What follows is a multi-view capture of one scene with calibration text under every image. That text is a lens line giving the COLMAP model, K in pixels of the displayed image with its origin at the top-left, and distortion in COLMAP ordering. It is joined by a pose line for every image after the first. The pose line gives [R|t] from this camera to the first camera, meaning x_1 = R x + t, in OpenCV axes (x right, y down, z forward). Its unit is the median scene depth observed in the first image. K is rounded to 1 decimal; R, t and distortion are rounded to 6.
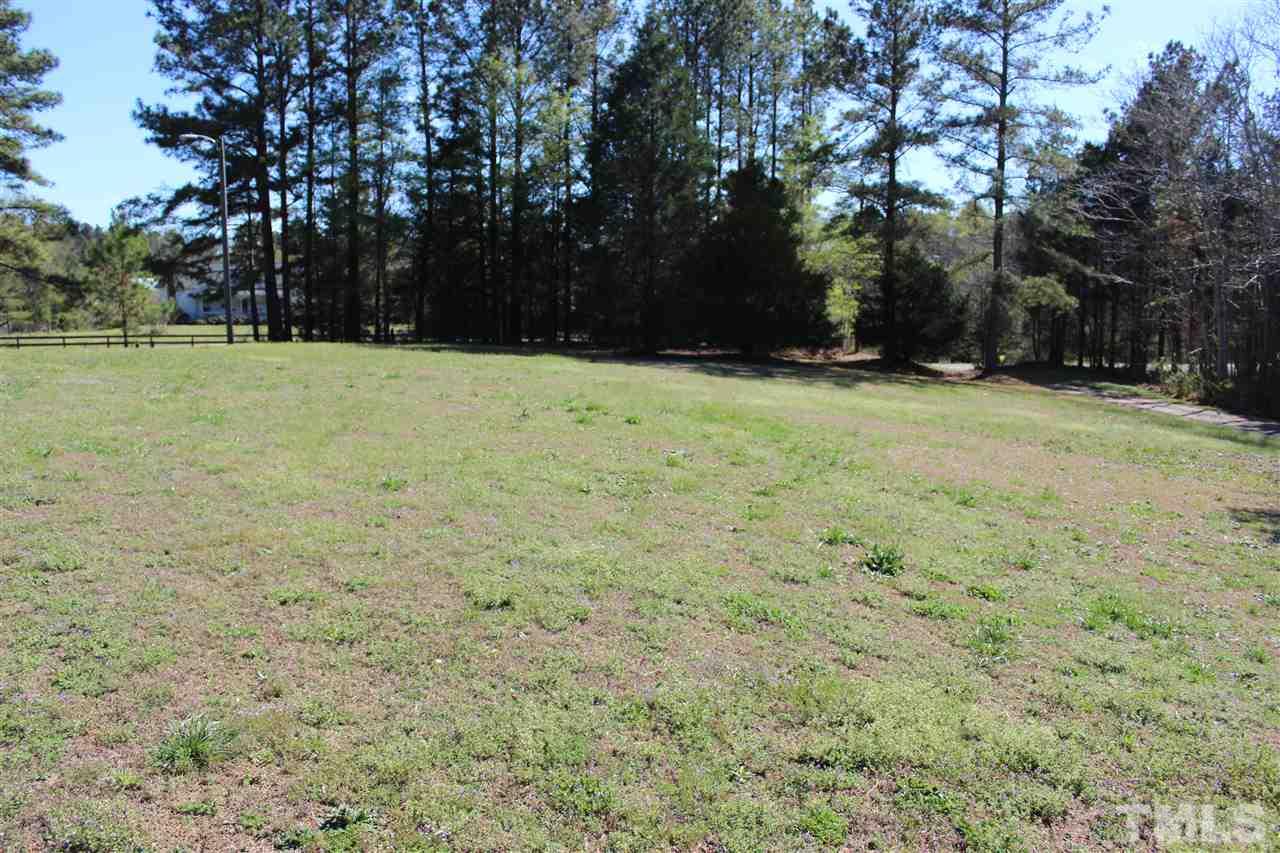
lens RADIAL K [[1089.5, 0, 636.9], [0, 1089.5, 437.5], [0, 0, 1]] dist [-0.190669, 0.178741]
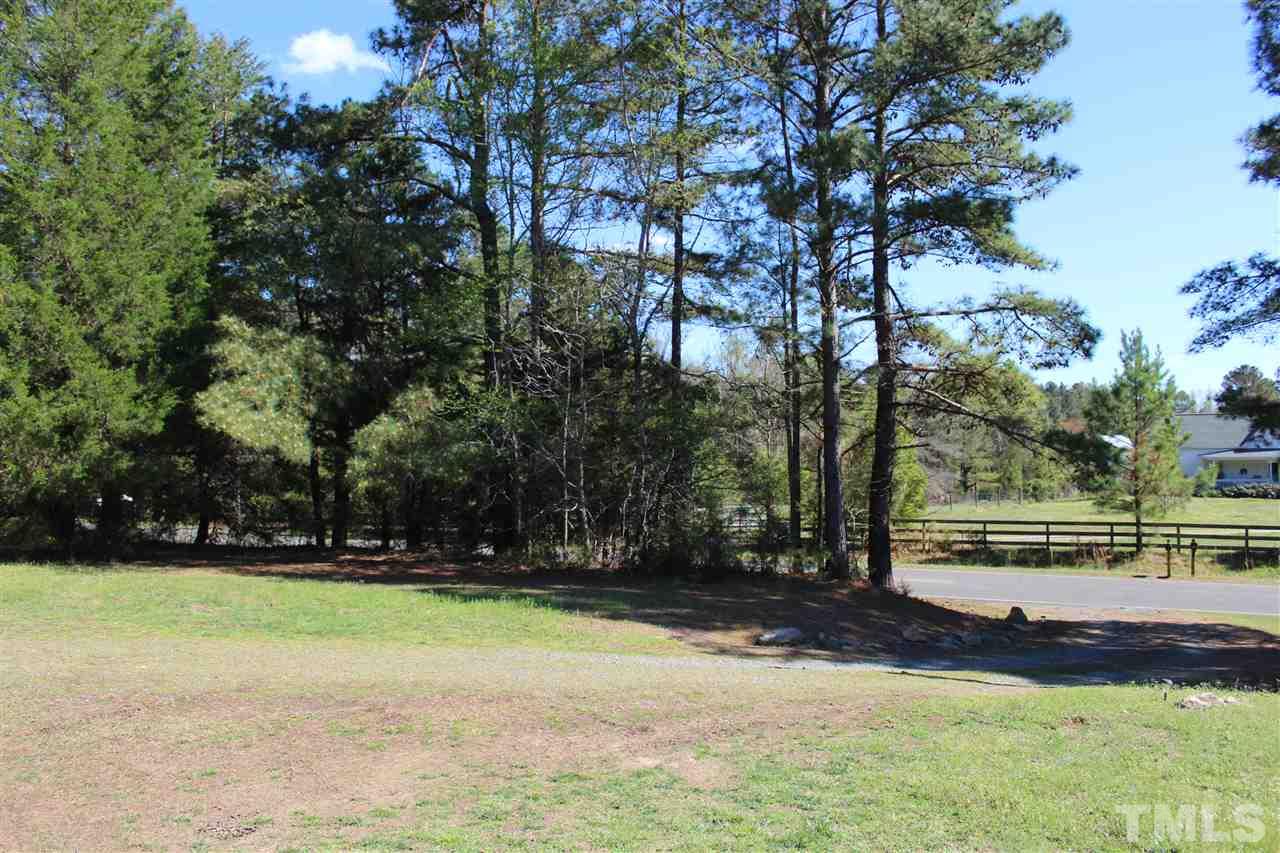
lens RADIAL K [[1089.5, 0, 636.9], [0, 1089.5, 437.5], [0, 0, 1]] dist [-0.190669, 0.178741]
pose [[0.660725, -0.023420, -0.750263, -0.287768], [-0.087767, 0.990247, -0.108204, -0.073553], [0.745480, 0.137341, 0.652225, 0.479350]]
